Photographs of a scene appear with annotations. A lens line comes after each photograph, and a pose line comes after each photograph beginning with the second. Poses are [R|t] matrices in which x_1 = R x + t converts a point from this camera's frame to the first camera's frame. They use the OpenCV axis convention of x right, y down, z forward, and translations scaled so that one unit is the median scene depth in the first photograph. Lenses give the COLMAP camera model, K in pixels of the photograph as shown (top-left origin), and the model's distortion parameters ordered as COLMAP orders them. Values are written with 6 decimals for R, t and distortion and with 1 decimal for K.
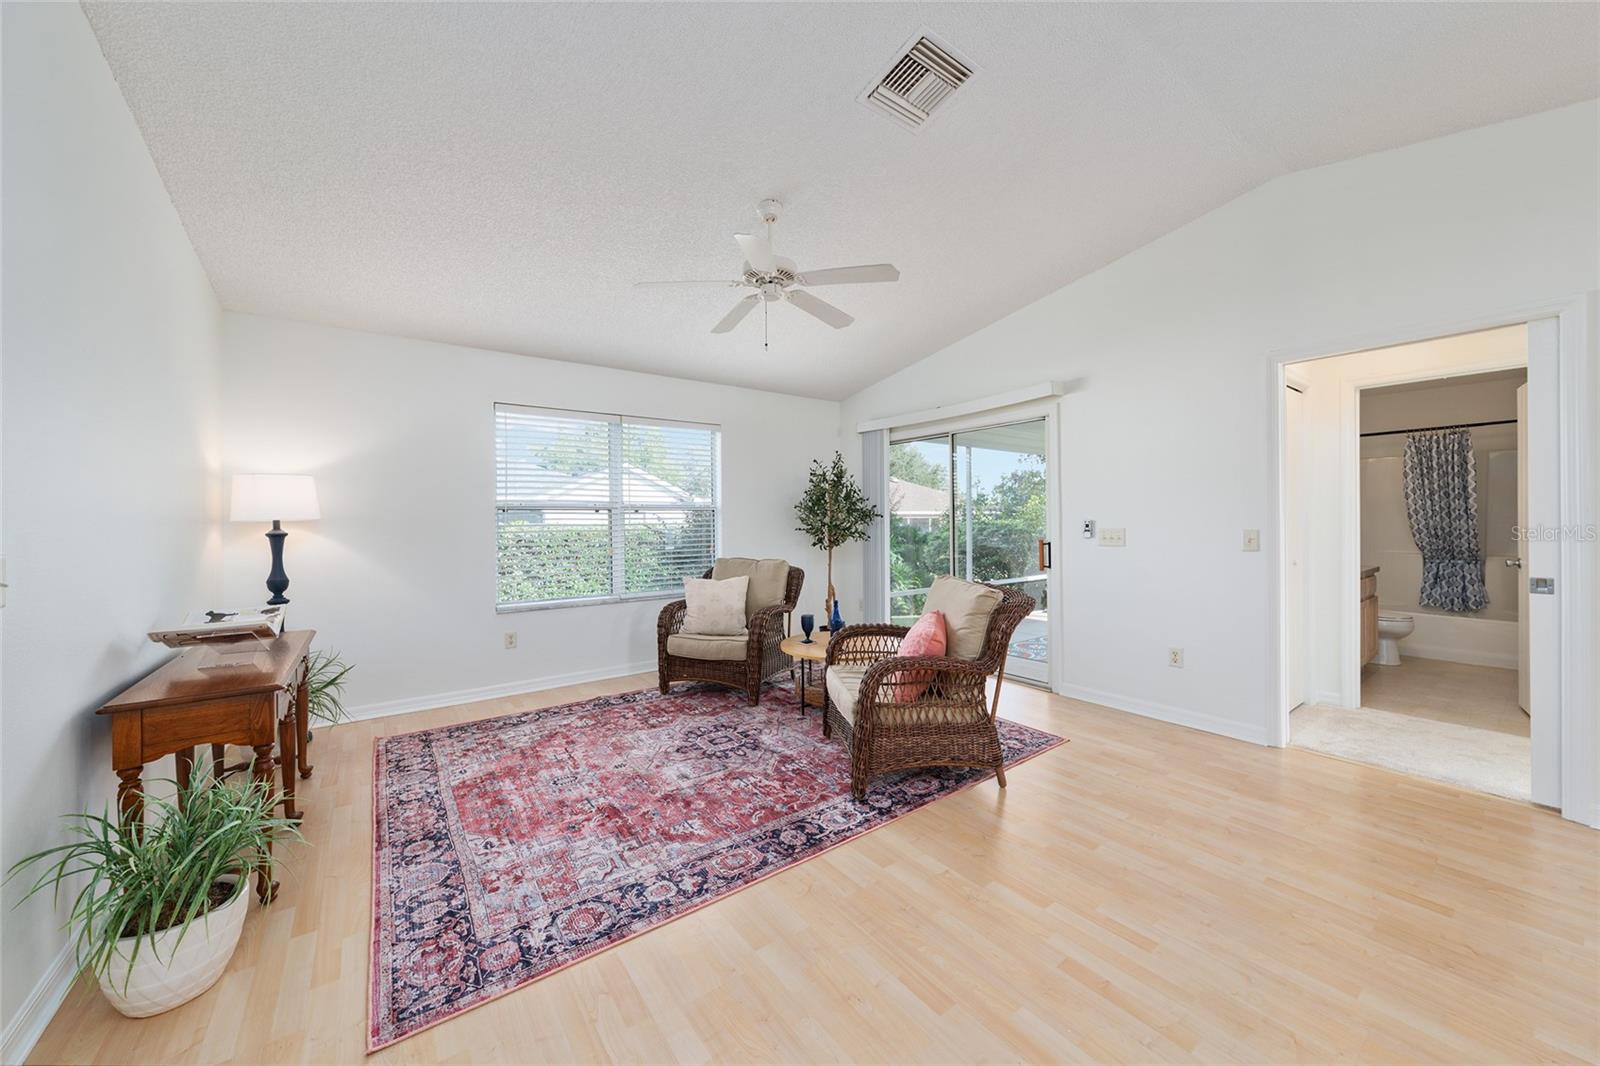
lens RADIAL K [[579.7, 0, 804.3], [0, 579.7, 521.6], [0, 0, 1]] dist [-0.003403, -0.000212]
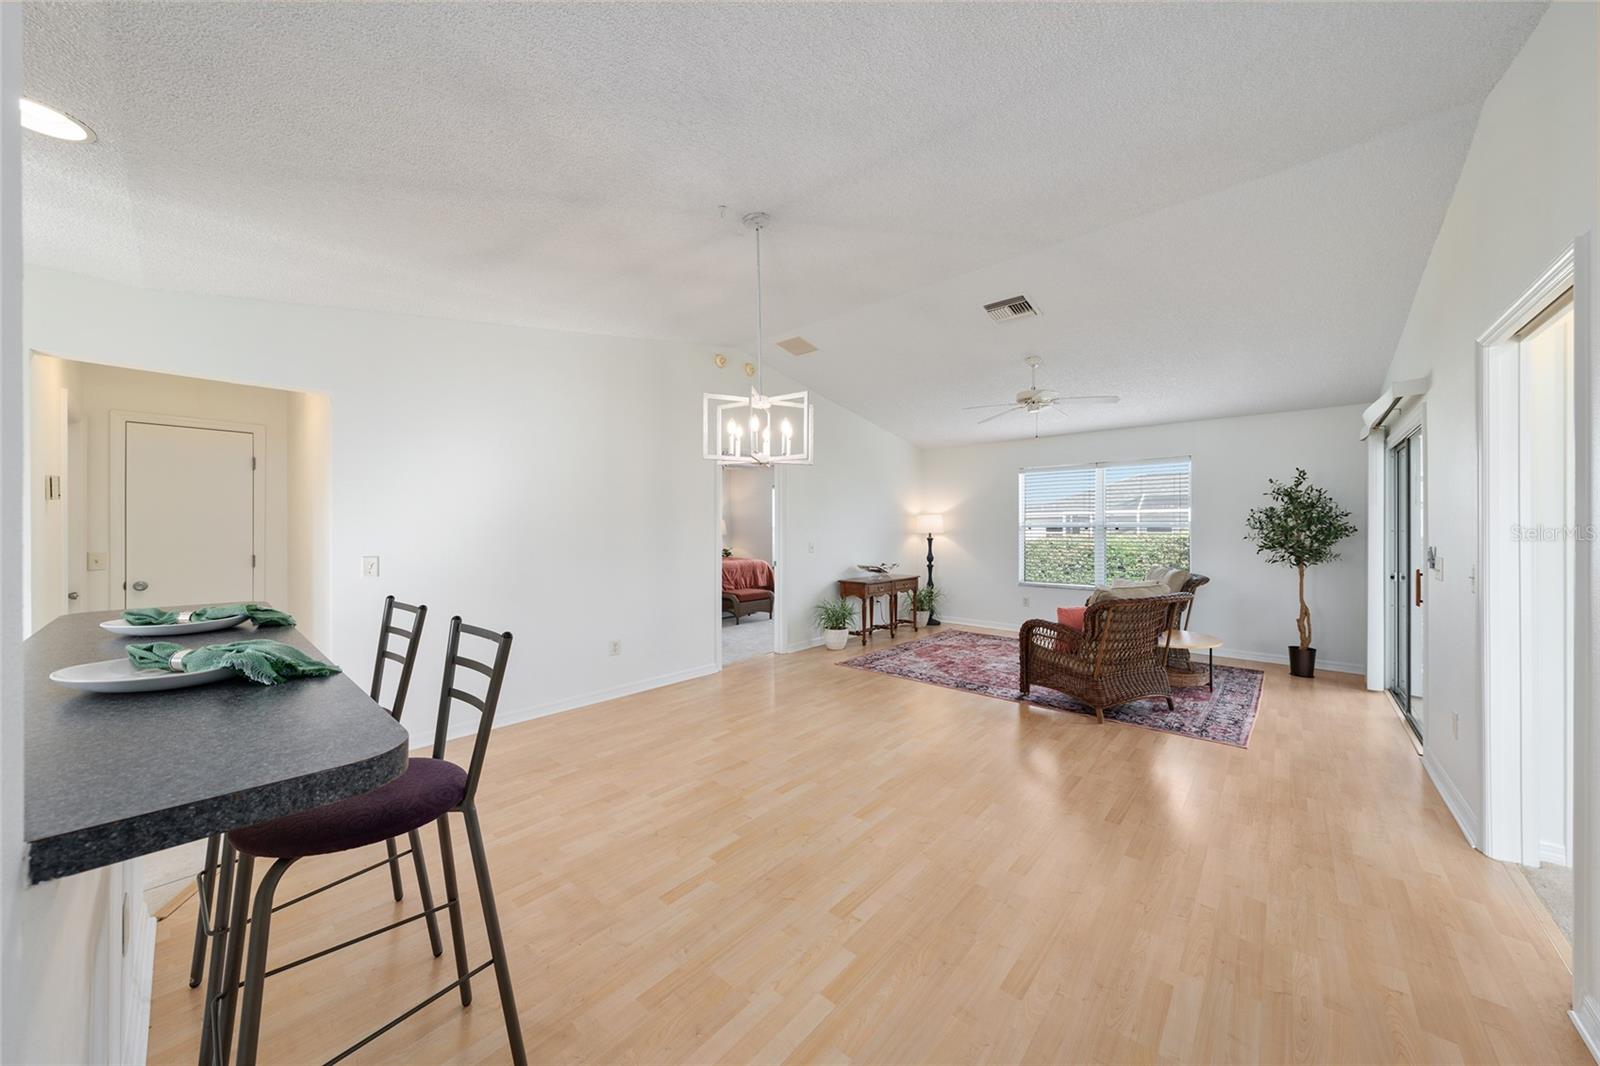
lens RADIAL K [[548.1, 0, 800.6], [0, 548.1, 530.6], [0, 0, 1]] dist [-0.004076, 0.000012]
pose [[0.204082, 0.011515, -0.978886, 1.563762], [-0.004370, 0.999932, 0.010852, -0.043693], [0.978944, 0.002063, 0.204118, -0.030922]]
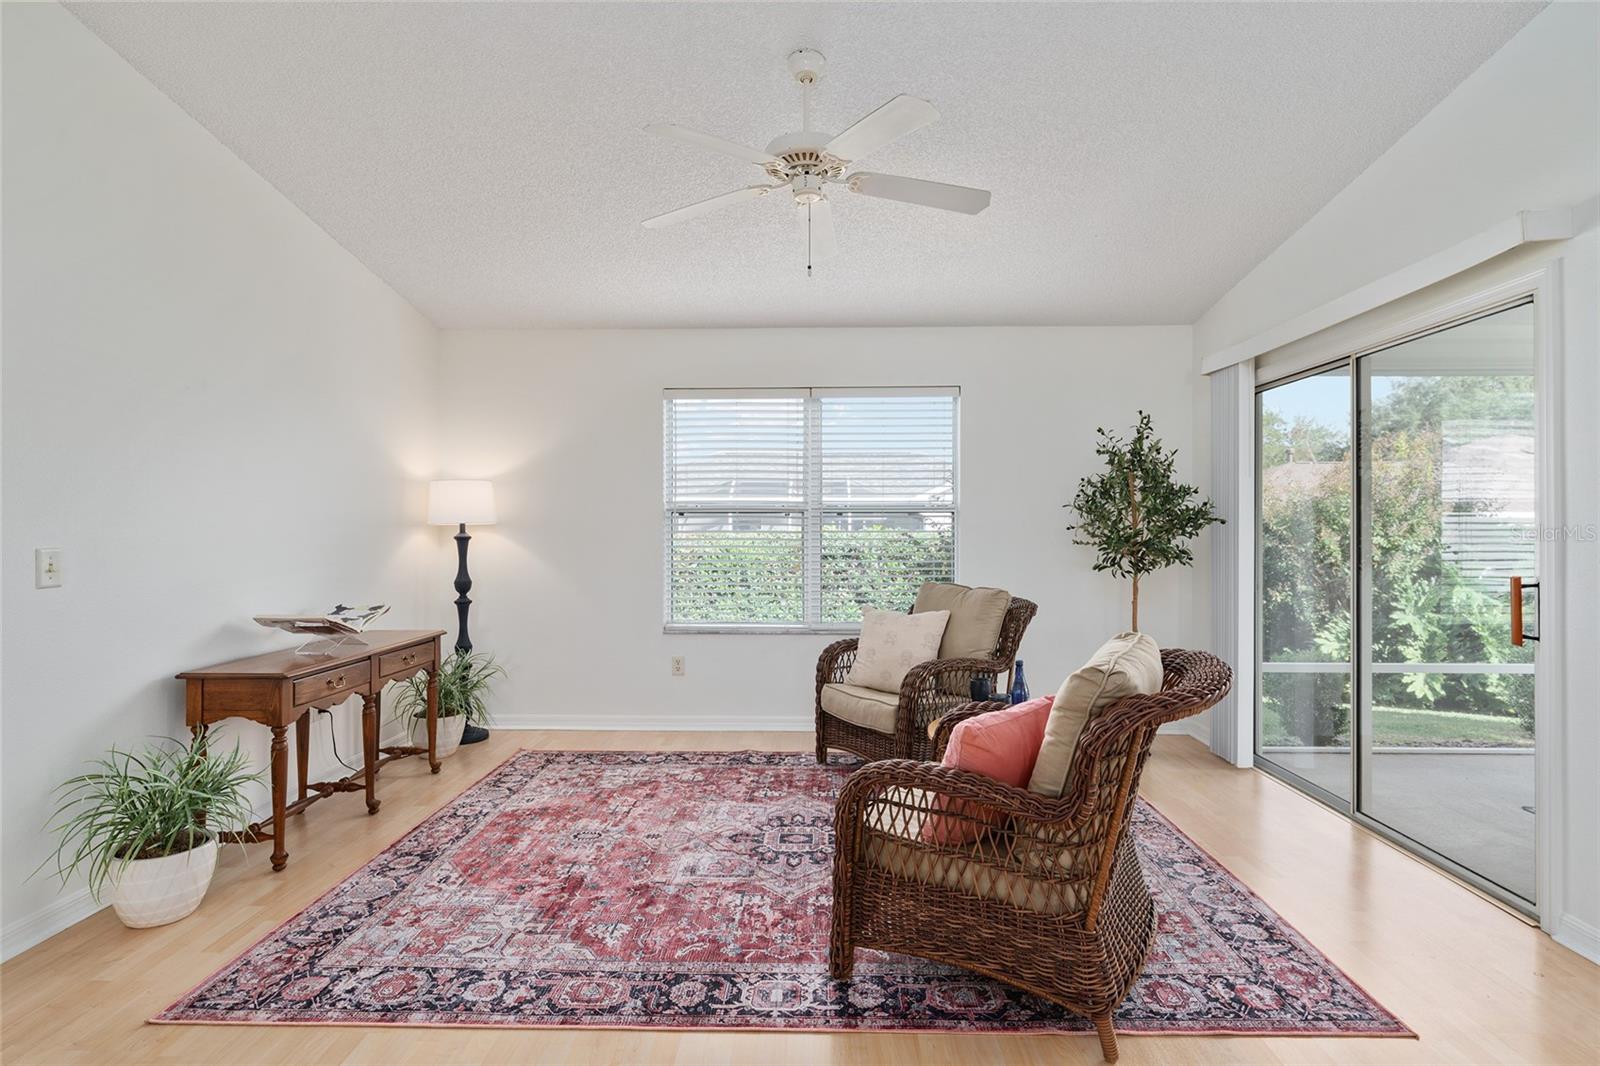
lens RADIAL K [[796.4, 0, 801.1], [0, 796.4, 530.8], [0, 0, 1]] dist [0.000800, 0.001992]
pose [[0.788144, 0.009382, -0.615419, 0.559706], [-0.007560, 0.999956, 0.005562, -0.003071], [0.615445, 0.000269, 0.788180, 0.294367]]
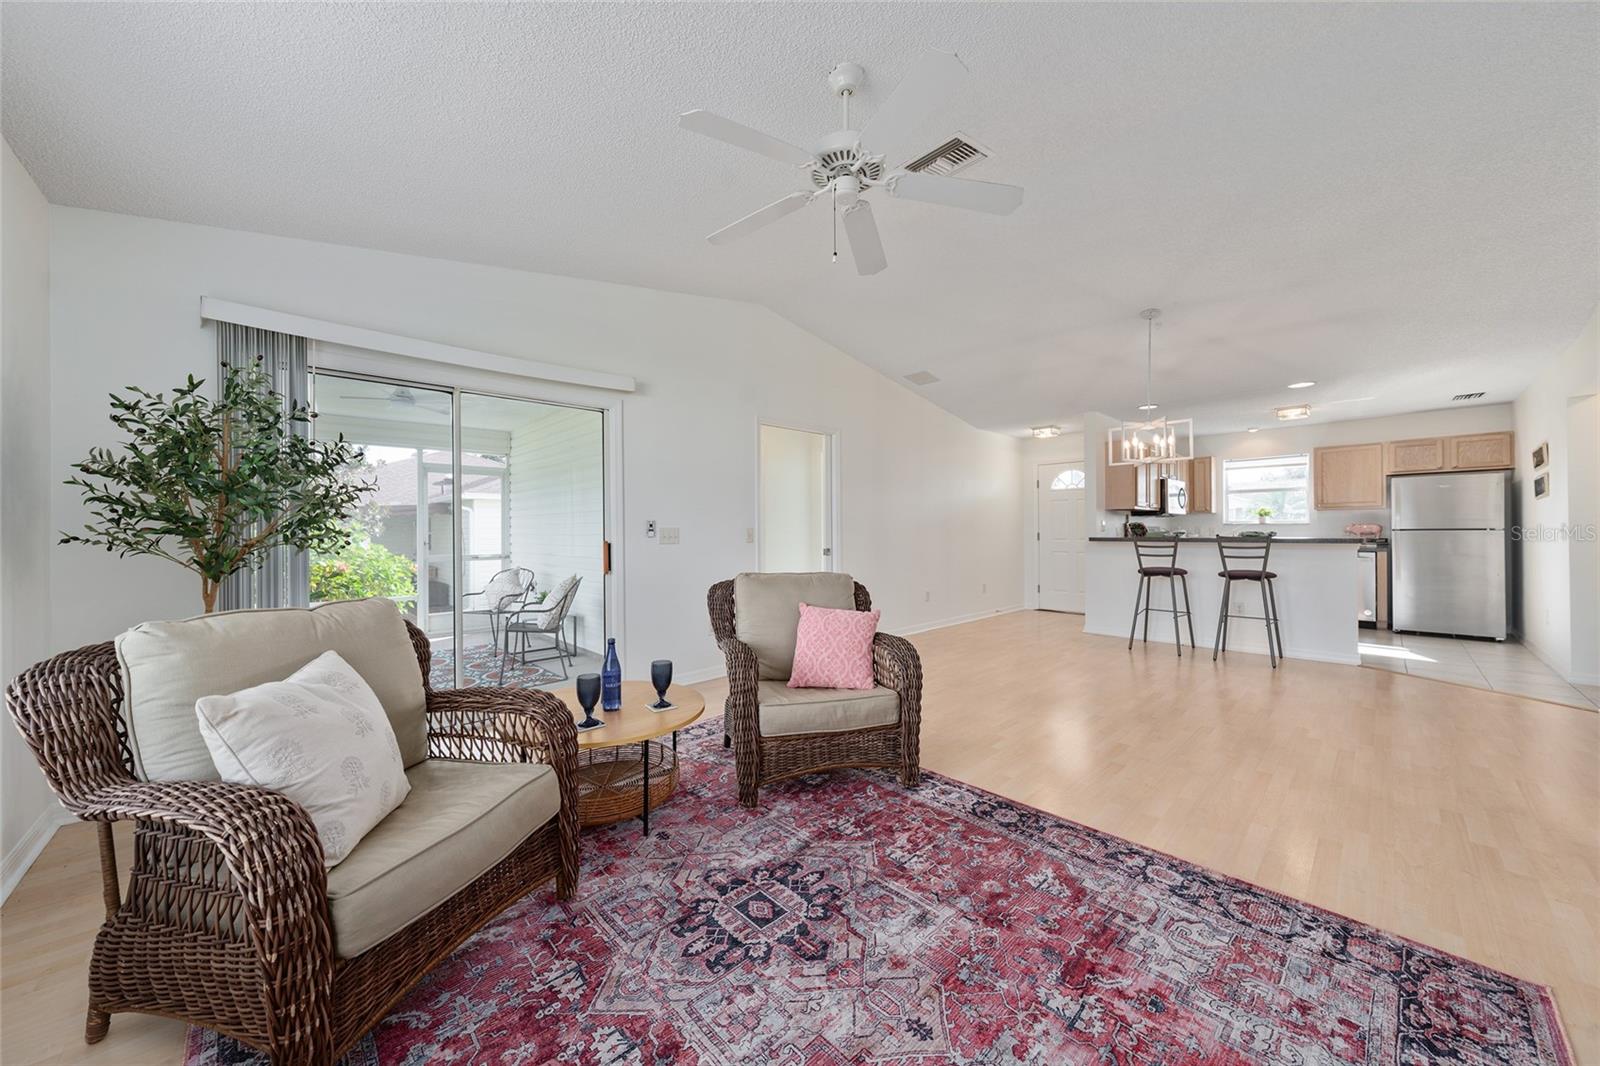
lens RADIAL K [[561.6, 0, 802.1], [0, 561.6, 529.3], [0, 0, 1]] dist [-0.001908, 0.001322]
pose [[-0.122937, 0.008232, 0.992380, -0.823236], [0.009259, 0.999932, -0.007148, 0.036978], [-0.992371, 0.008309, -0.123005, 1.260699]]
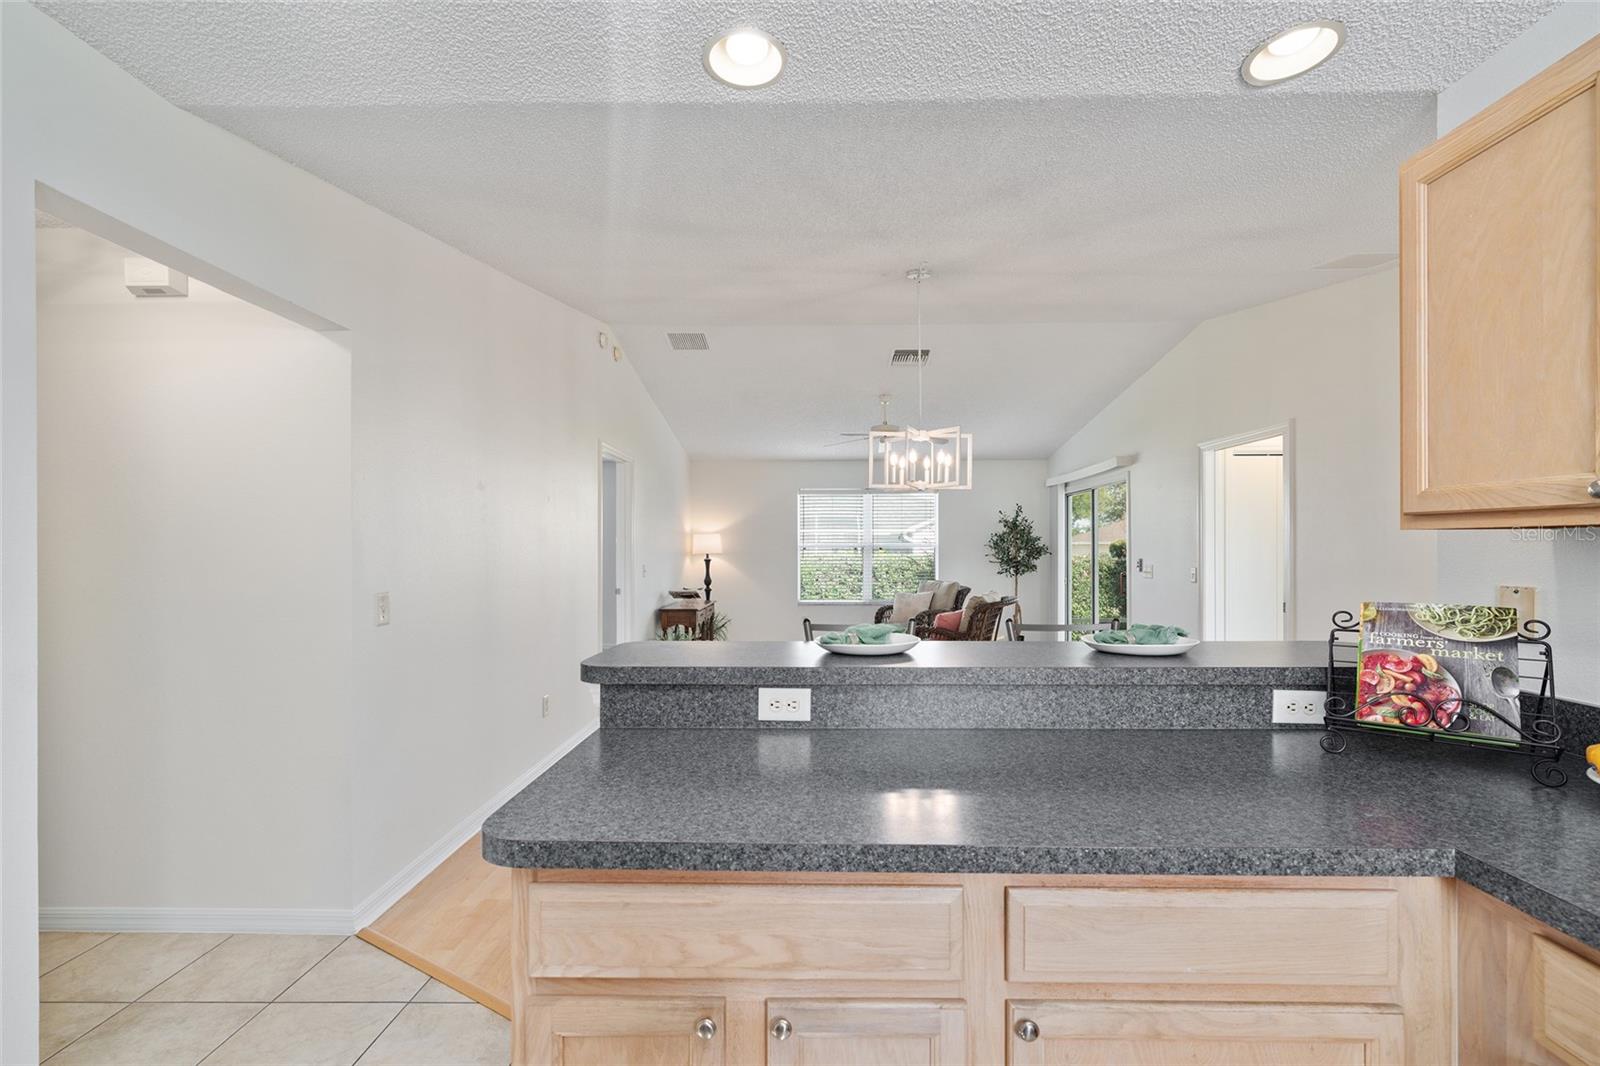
lens RADIAL K [[694.7, 0, 808.0], [0, 694.7, 549.0], [0, 0, 1]] dist [0.002061, -0.001589]
pose [[0.794958, 0.006861, -0.606625, 1.272906], [-0.006699, 0.999974, 0.002531, -0.036096], [0.606627, 0.002051, 0.794984, -1.119905]]
